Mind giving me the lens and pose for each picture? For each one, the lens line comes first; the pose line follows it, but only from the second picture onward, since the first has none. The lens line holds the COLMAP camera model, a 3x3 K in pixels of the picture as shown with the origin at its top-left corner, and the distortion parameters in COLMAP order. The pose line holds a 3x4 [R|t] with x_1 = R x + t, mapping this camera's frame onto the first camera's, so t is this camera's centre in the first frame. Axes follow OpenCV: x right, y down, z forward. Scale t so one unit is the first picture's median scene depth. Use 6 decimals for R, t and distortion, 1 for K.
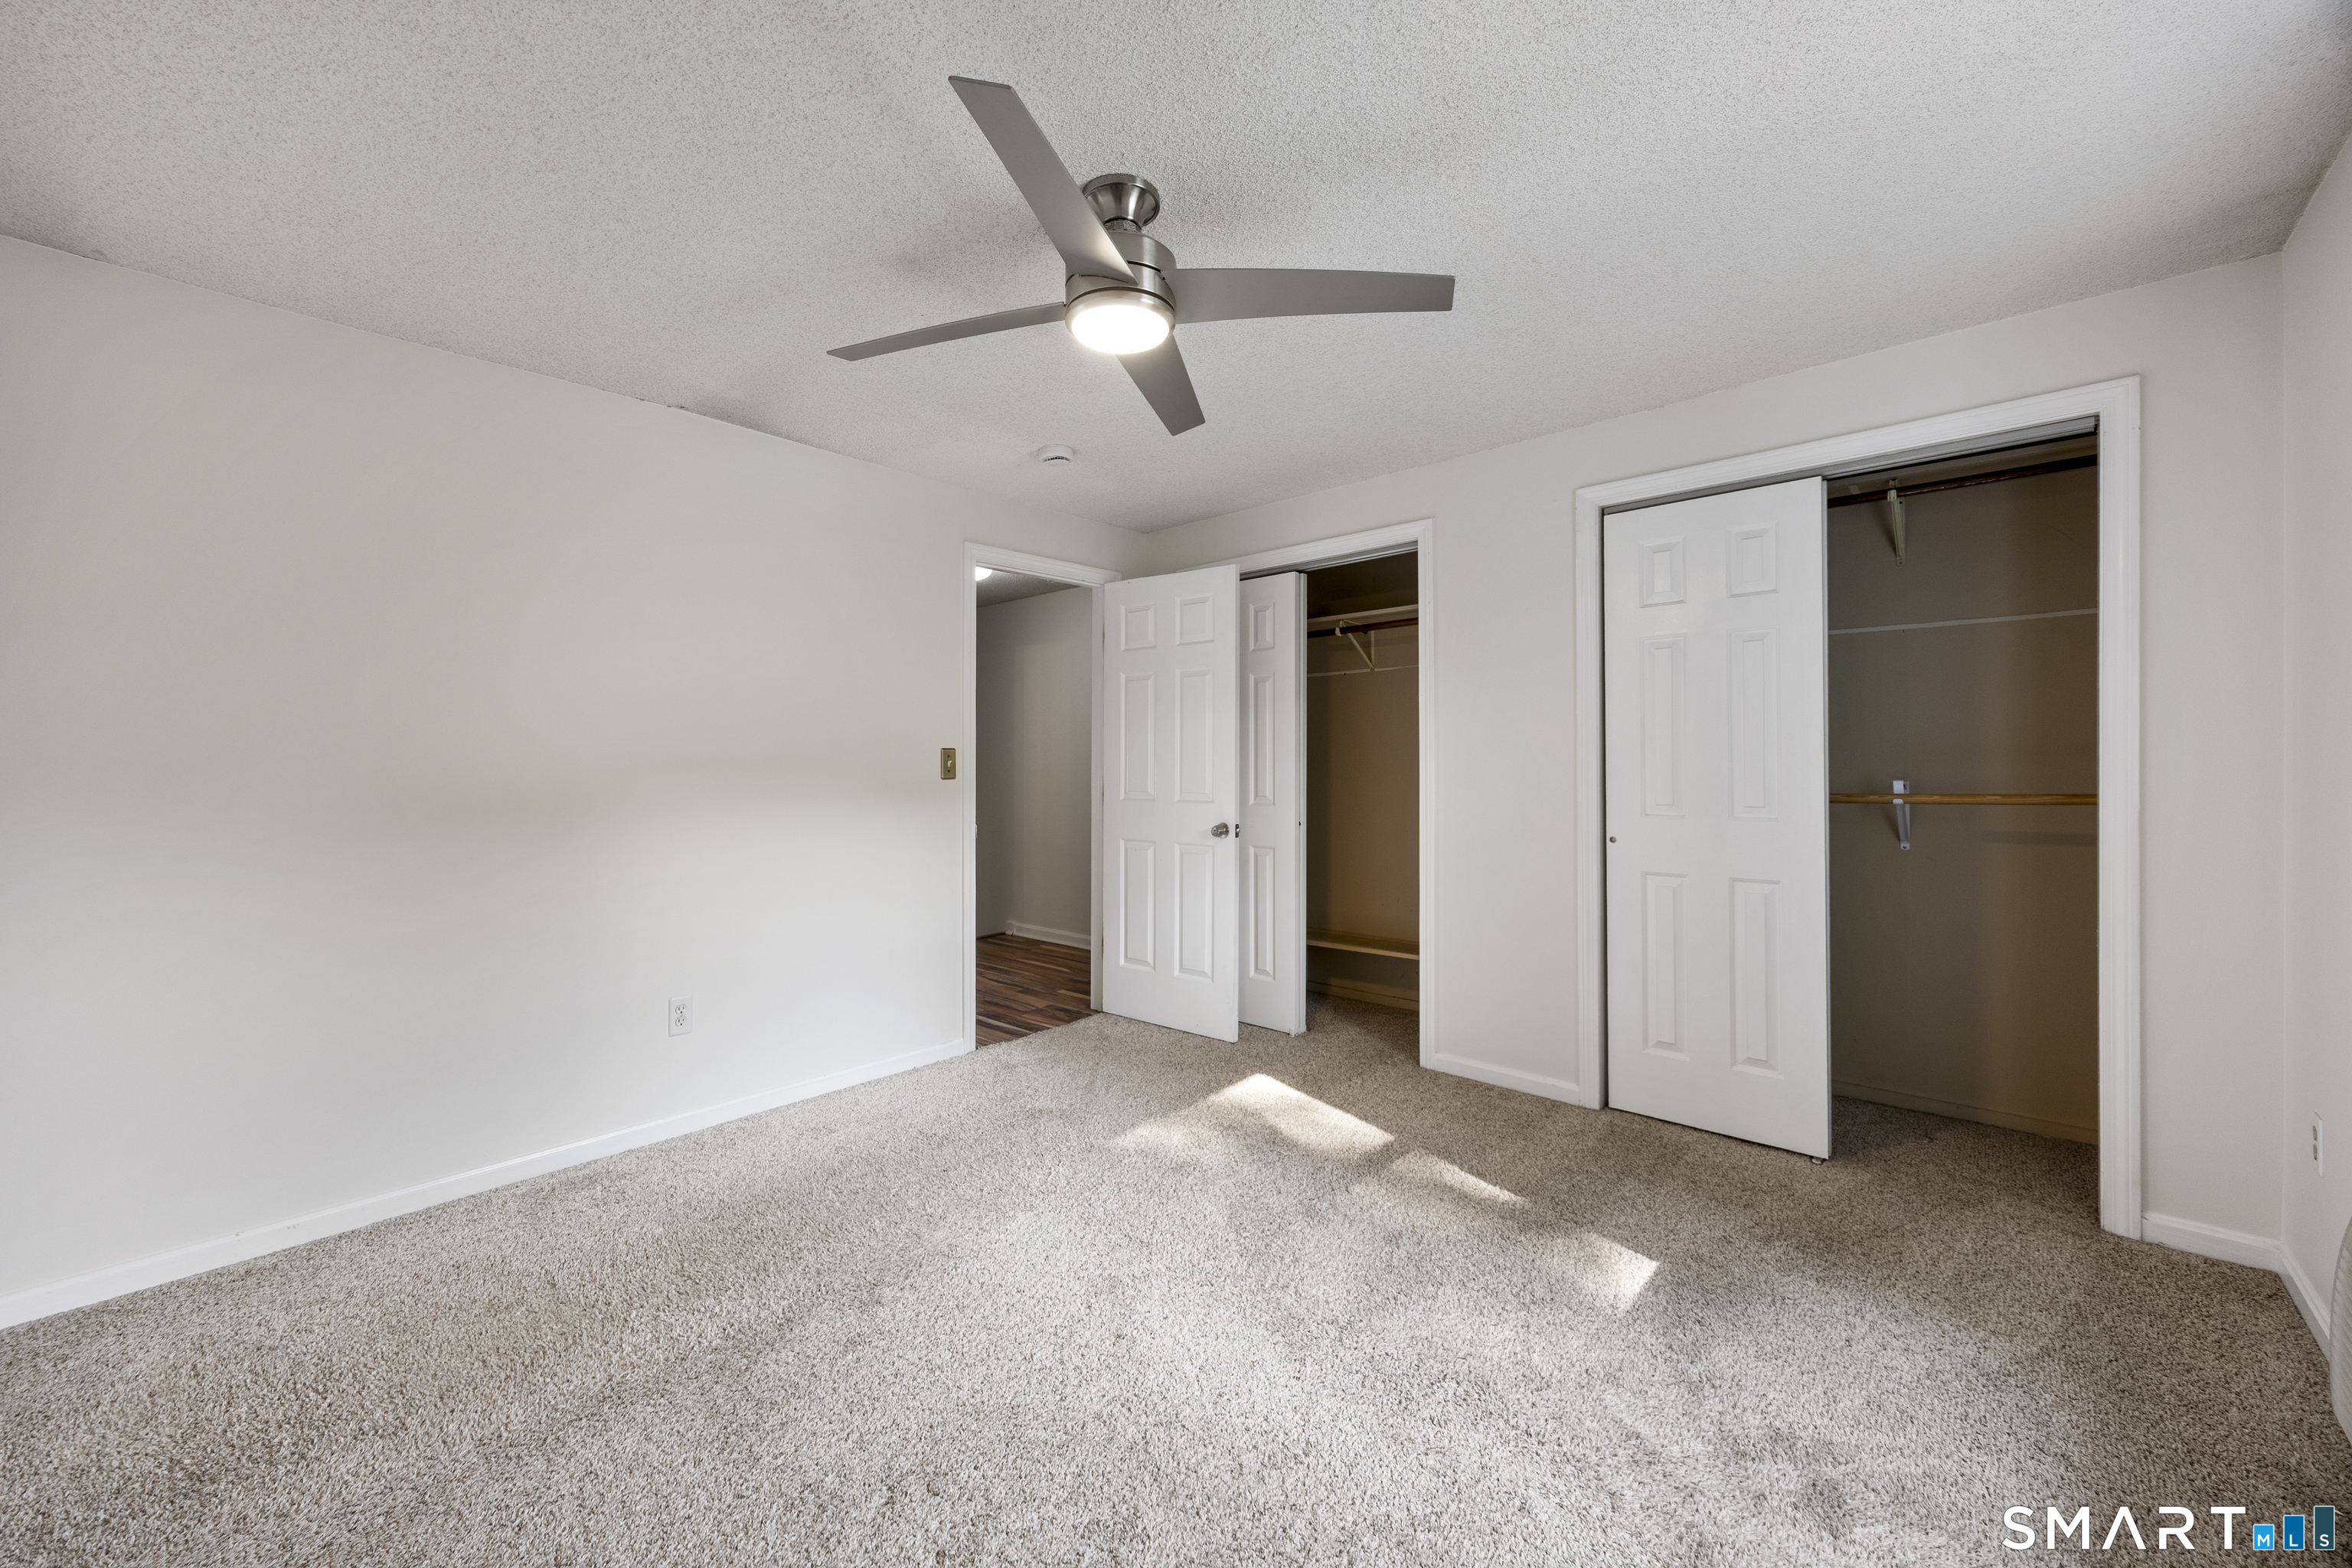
lens RADIAL K [[916.0, 0, 1187.6], [0, 916.0, 753.7], [0, 0, 1]] dist [0.002315, 0.000287]
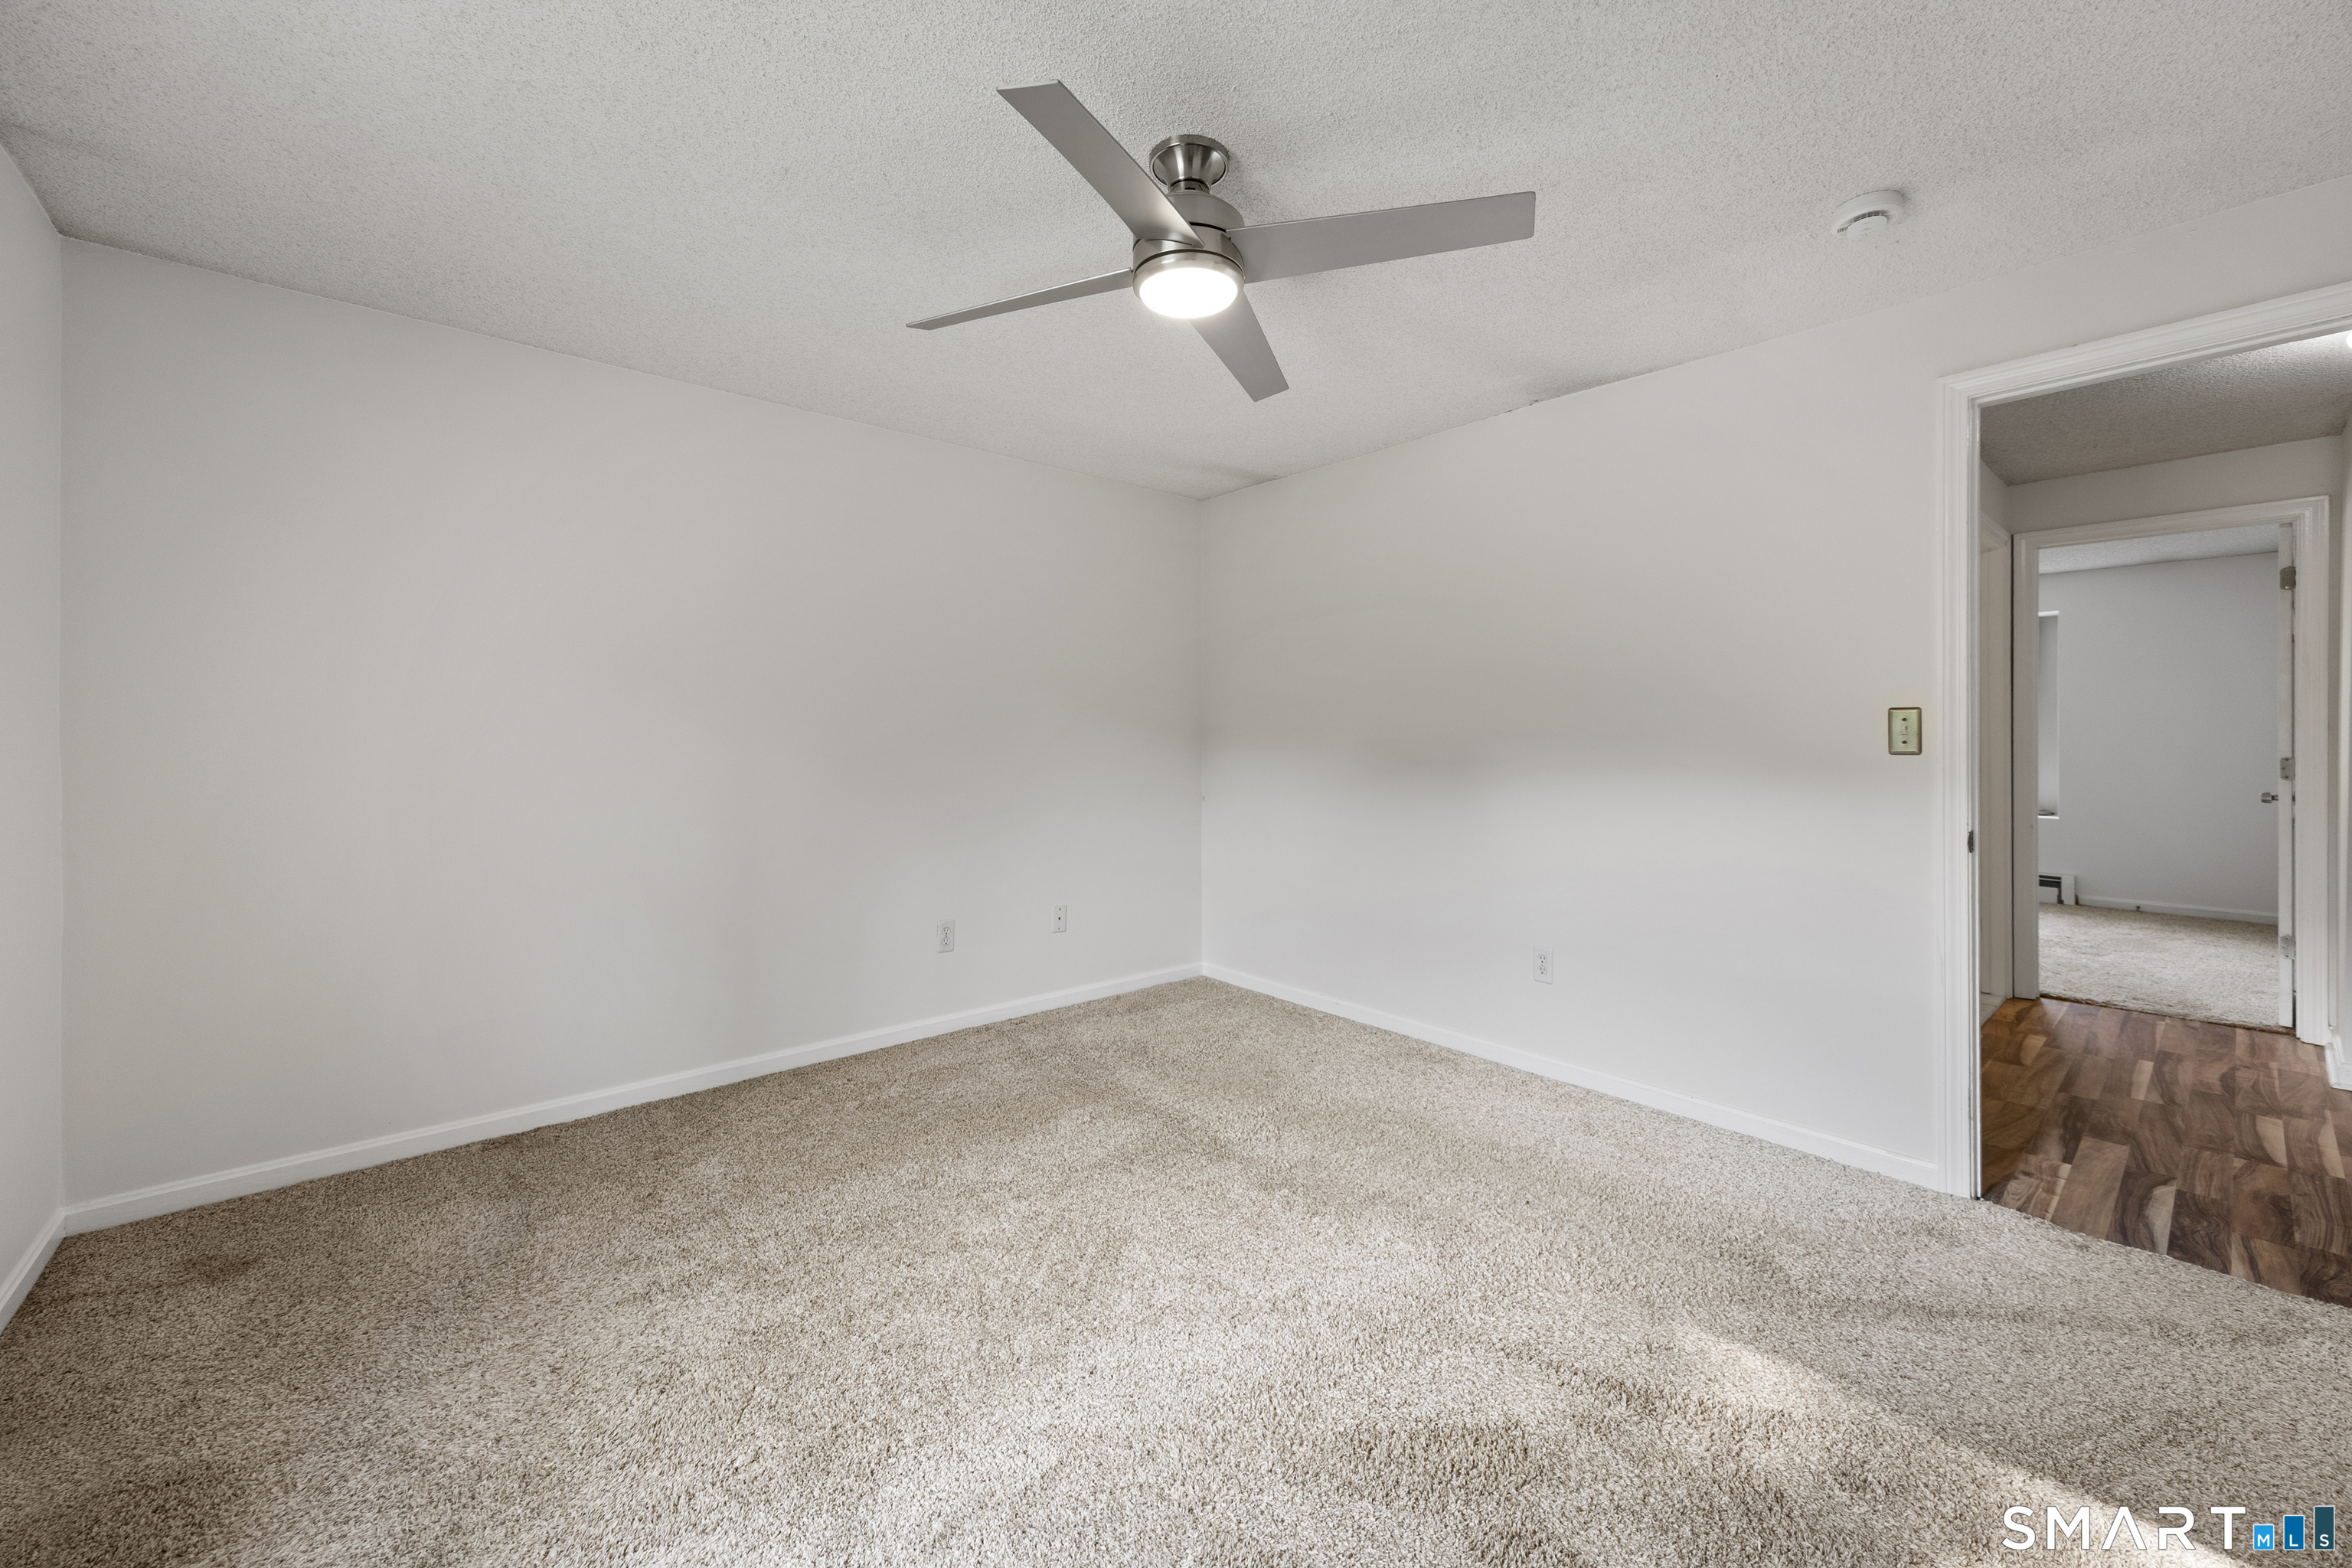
lens RADIAL K [[916.0, 0, 1187.6], [0, 916.0, 753.7], [0, 0, 1]] dist [0.002315, 0.000287]
pose [[-0.128100, 0.015715, -0.991637, 0.609437], [0.002368, 0.999876, 0.015539, 0.019174], [0.991758, -0.000358, -0.128122, 0.773788]]
